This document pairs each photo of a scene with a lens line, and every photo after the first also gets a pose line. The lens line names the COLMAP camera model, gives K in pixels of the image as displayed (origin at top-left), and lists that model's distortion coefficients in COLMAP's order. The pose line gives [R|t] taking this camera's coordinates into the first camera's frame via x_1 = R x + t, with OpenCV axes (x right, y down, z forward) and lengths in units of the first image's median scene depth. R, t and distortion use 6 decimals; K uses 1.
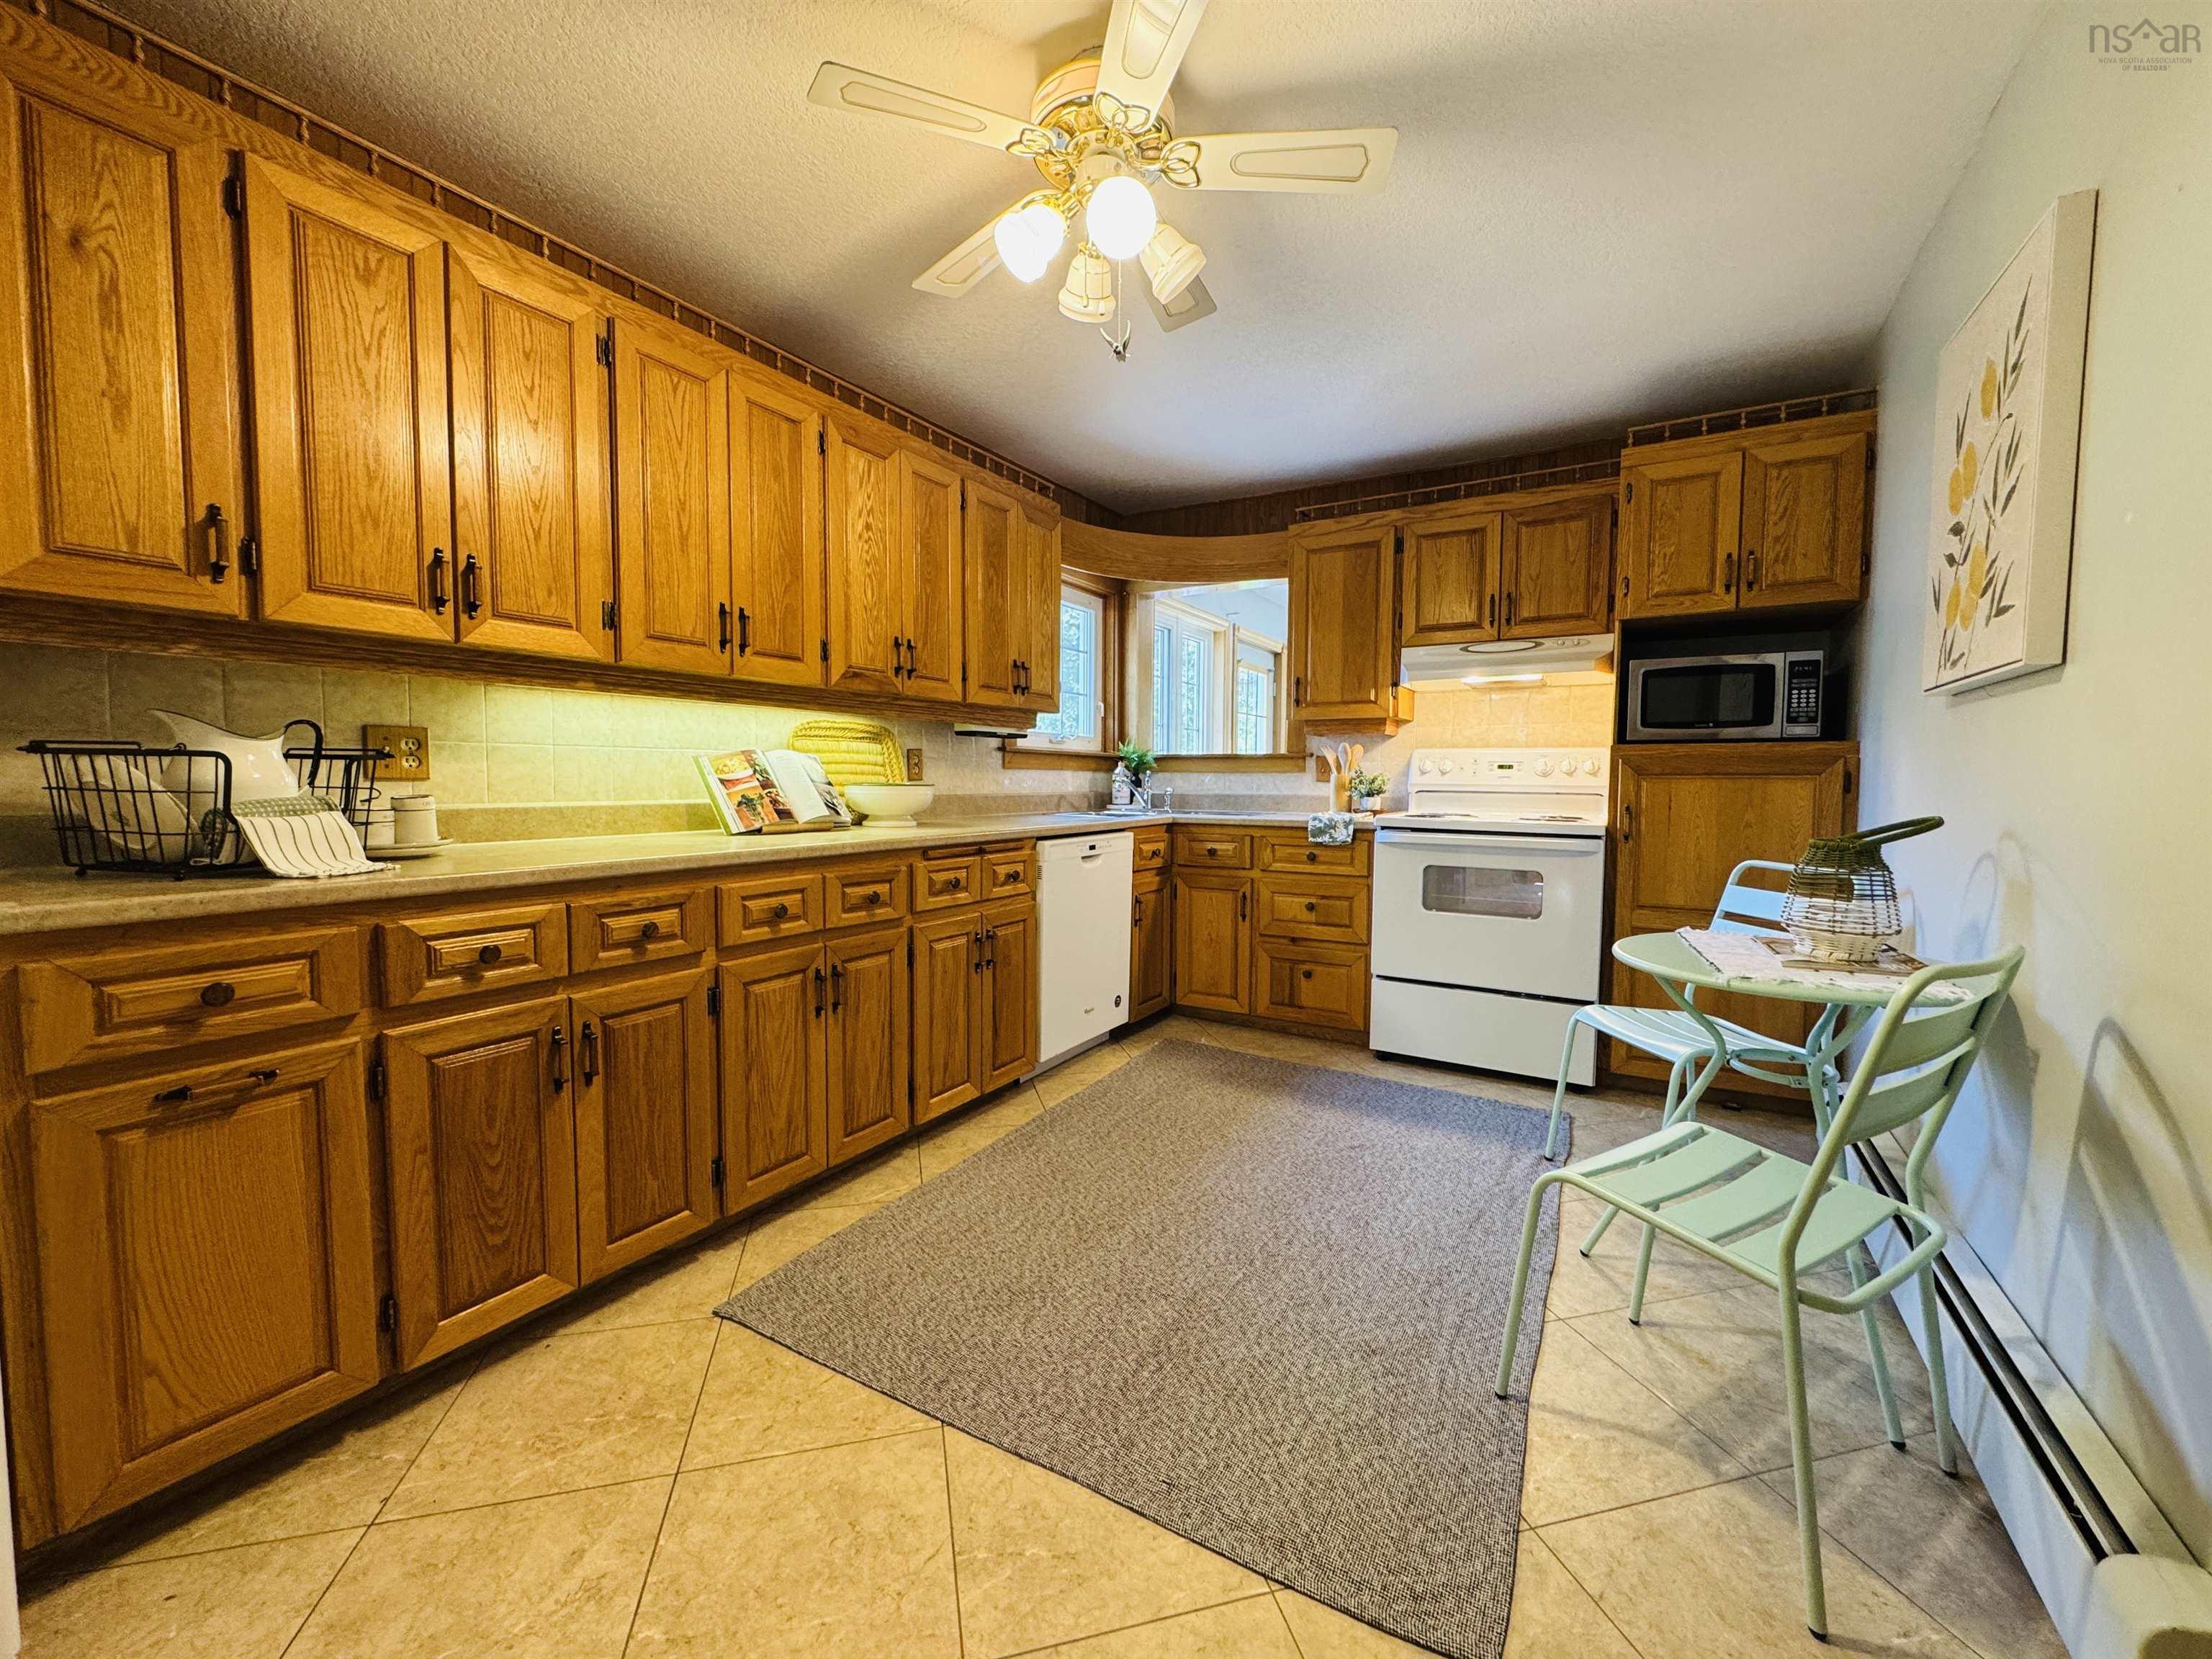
lens RADIAL K [[885.8, 0, 1101.5], [0, 885.8, 833.2], [0, 0, 1]] dist [-0.001675, 0.000581]
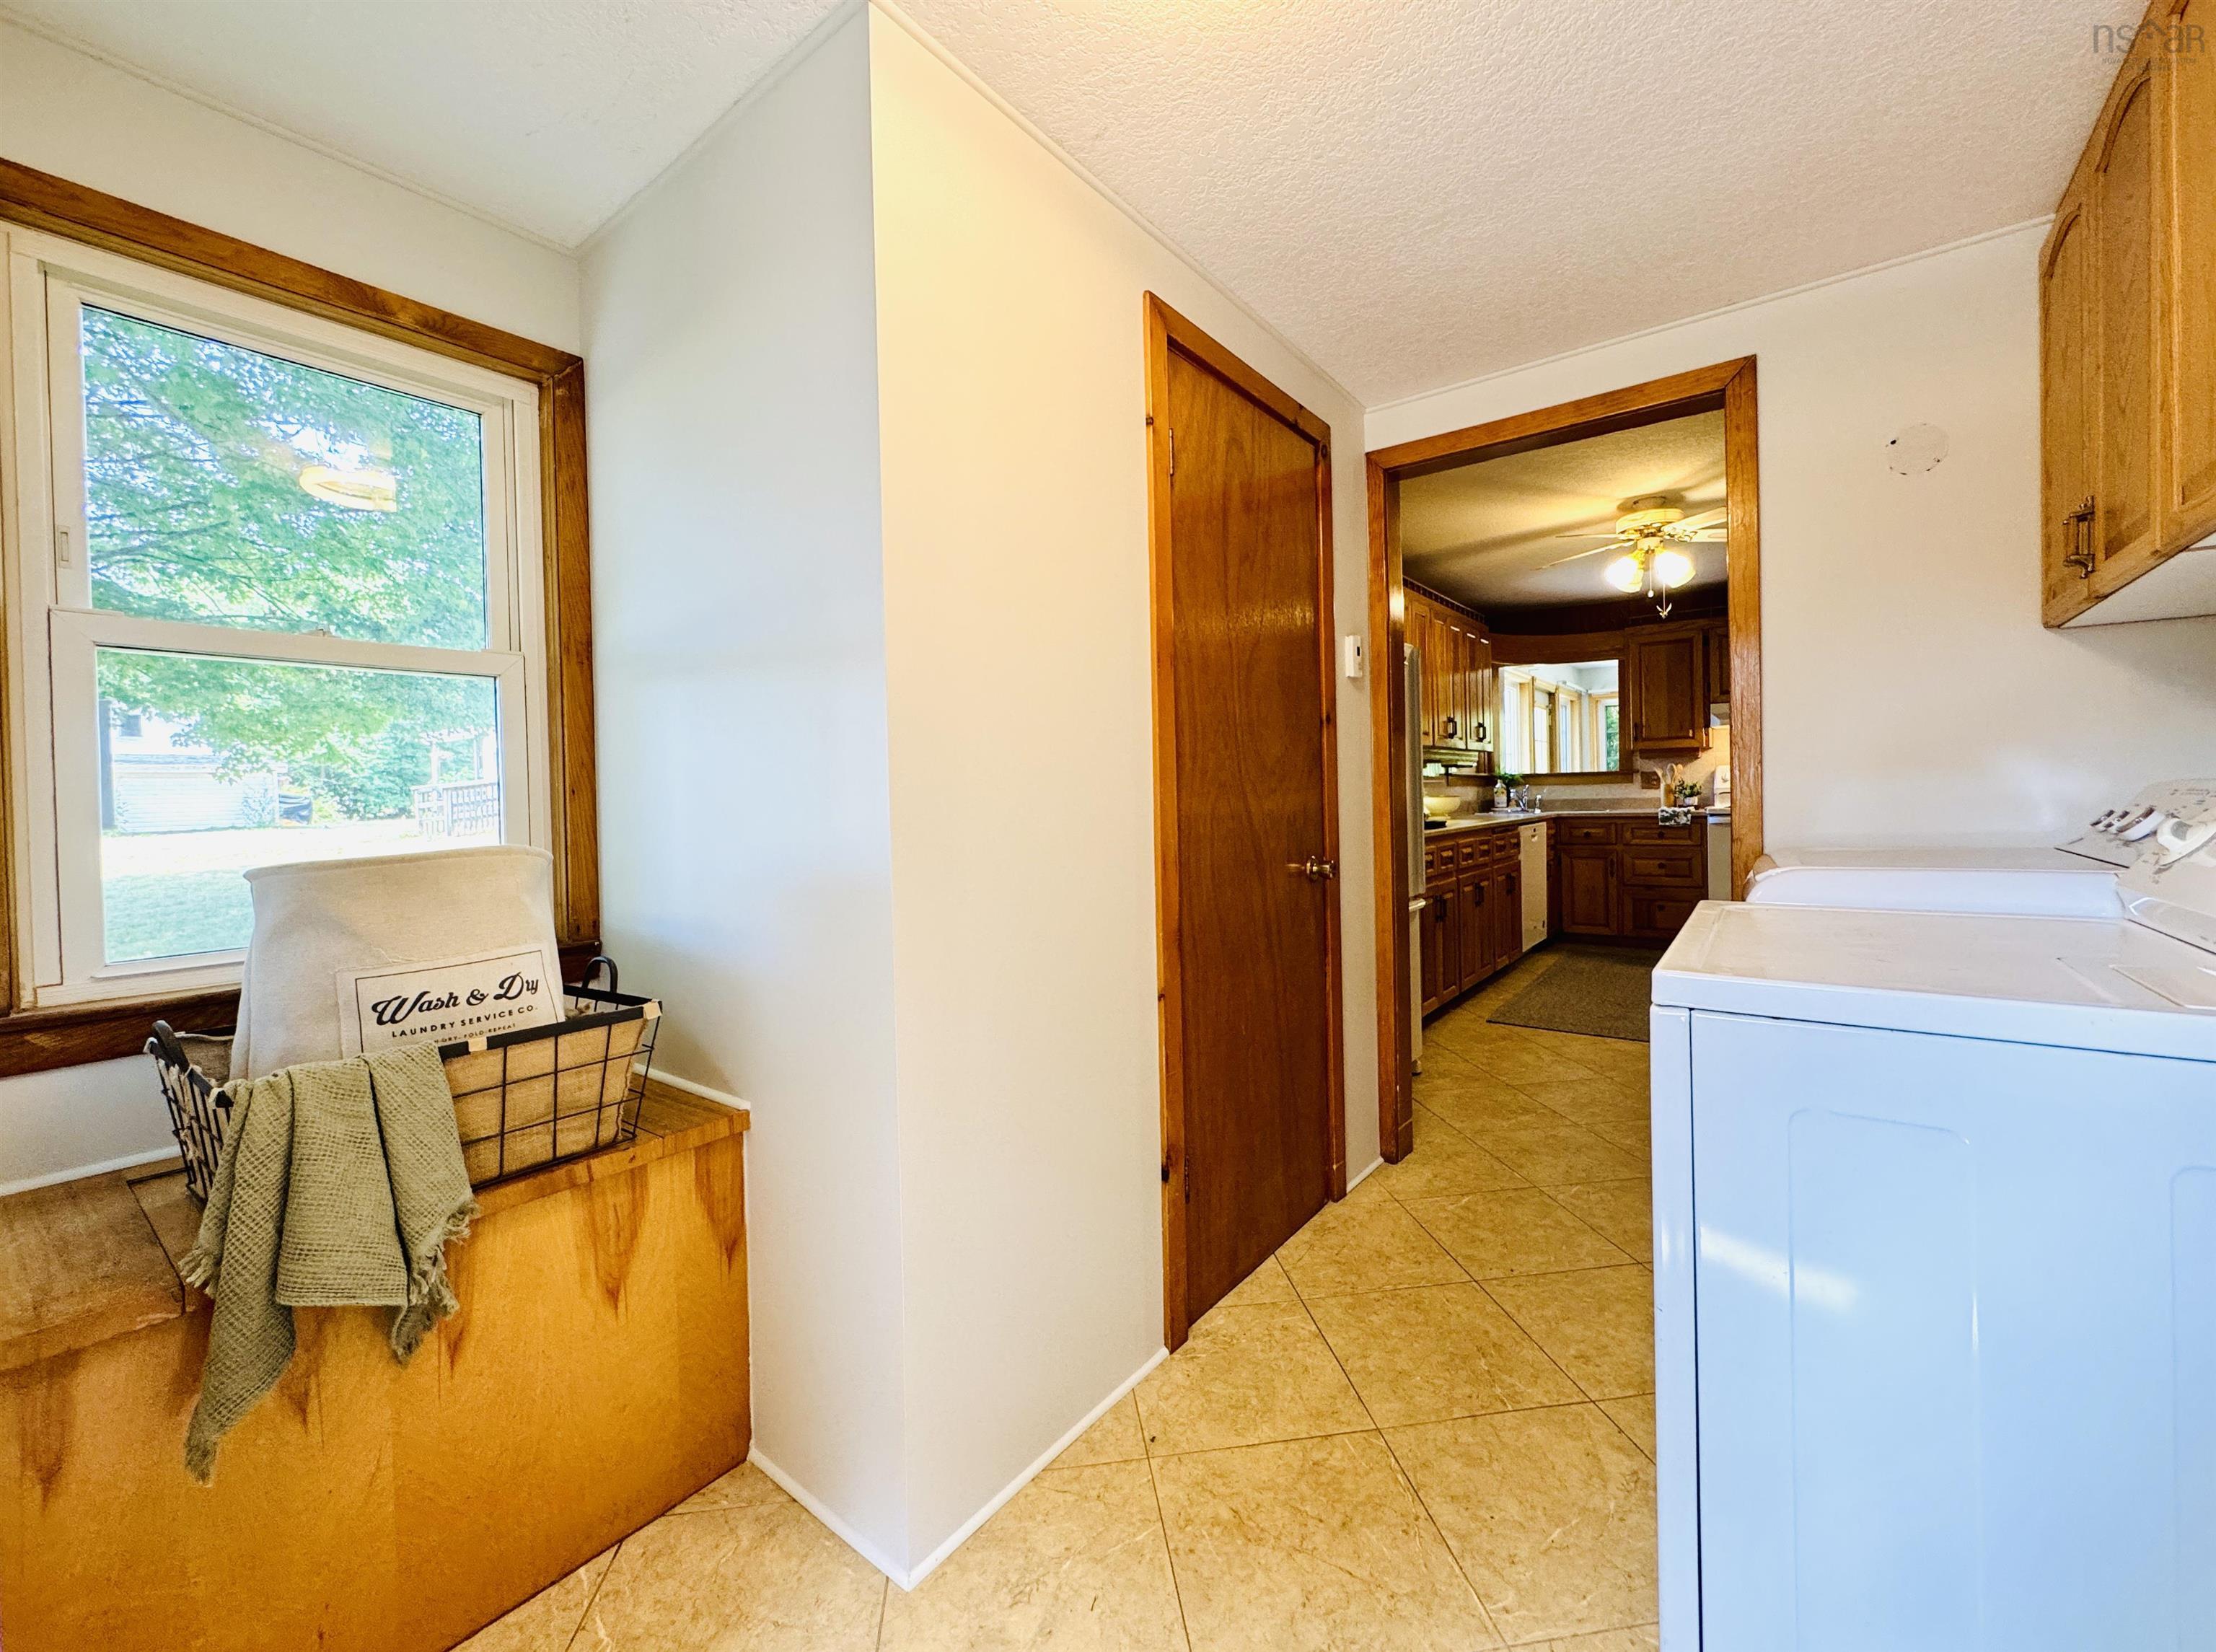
lens RADIAL K [[887.4, 0, 1114.7], [0, 887.4, 812.4], [0, 0, 1]] dist [-0.001675, 0.000581]
pose [[0.993002, -0.027022, -0.114967, -0.540614], [0.021563, 0.998592, -0.048465, 0.041377], [0.116114, 0.045647, 0.992186, -0.694034]]
